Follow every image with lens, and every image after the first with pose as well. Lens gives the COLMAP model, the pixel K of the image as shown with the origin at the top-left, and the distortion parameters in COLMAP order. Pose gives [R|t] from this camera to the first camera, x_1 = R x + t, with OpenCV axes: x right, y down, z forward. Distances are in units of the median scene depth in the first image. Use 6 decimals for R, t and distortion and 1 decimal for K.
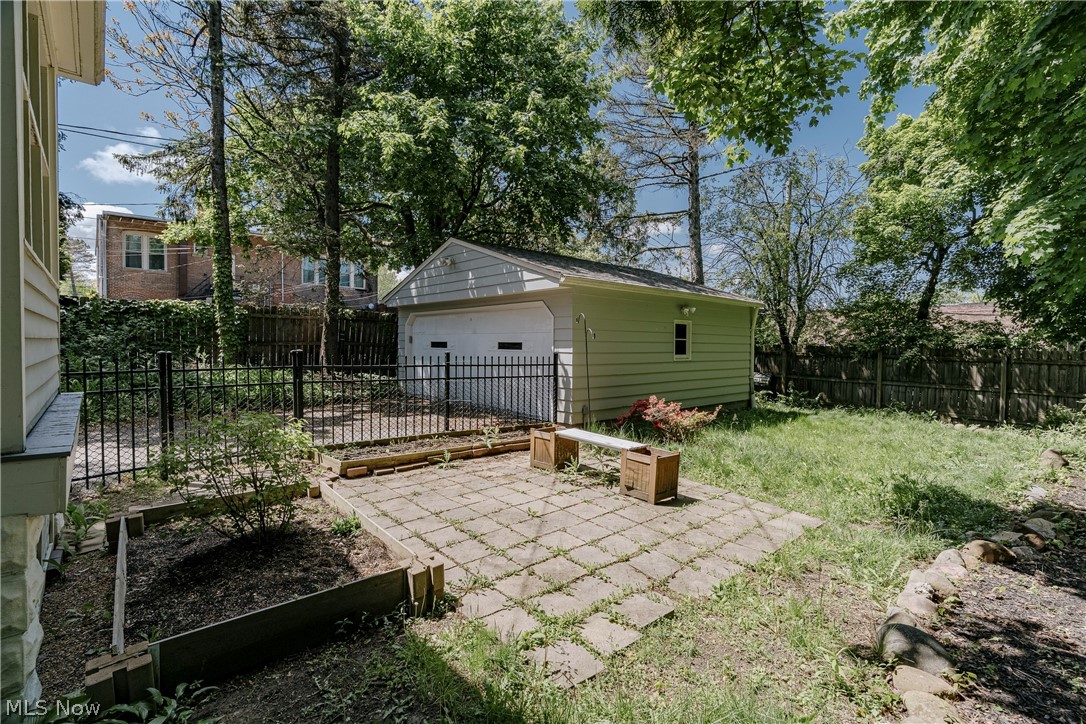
lens RADIAL K [[503.0, 0, 550.7], [0, 503.0, 357.1], [0, 0, 1]] dist [-0.002538, -0.000331]
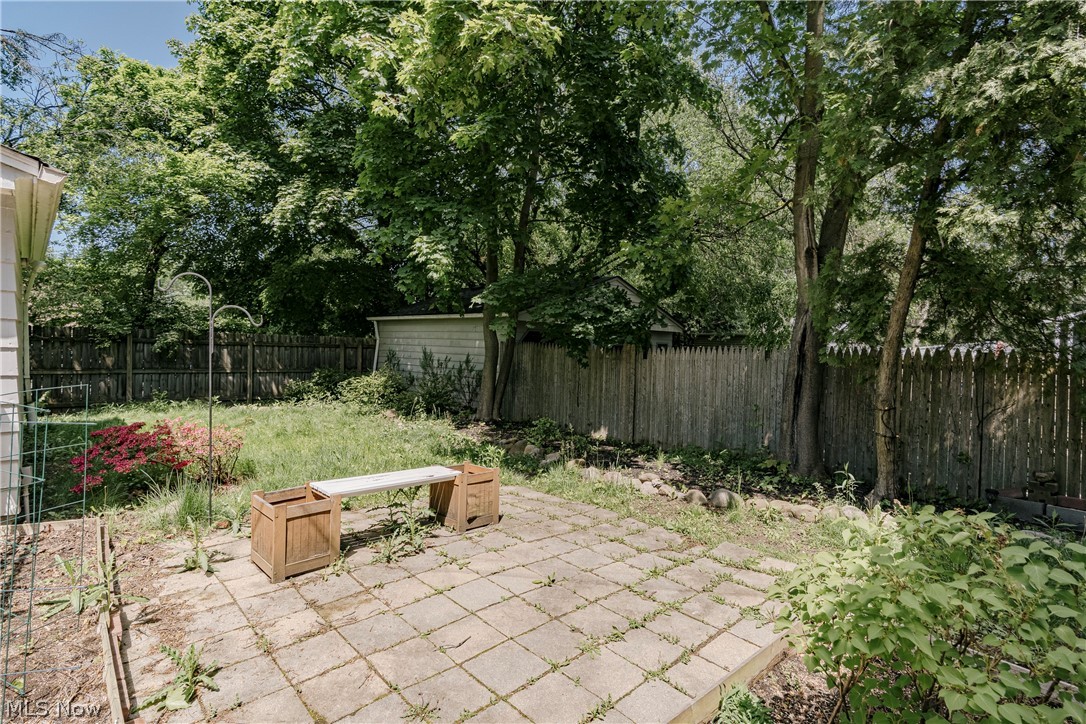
lens RADIAL K [[536.7, 0, 549.8], [0, 536.7, 359.0], [0, 0, 1]] dist [-0.005011, 0.000164]
pose [[-0.042640, -0.046349, 0.998015, -0.348793], [-0.002415, 0.998925, 0.046288, -0.017003], [-0.999088, -0.000436, -0.042706, 0.462313]]
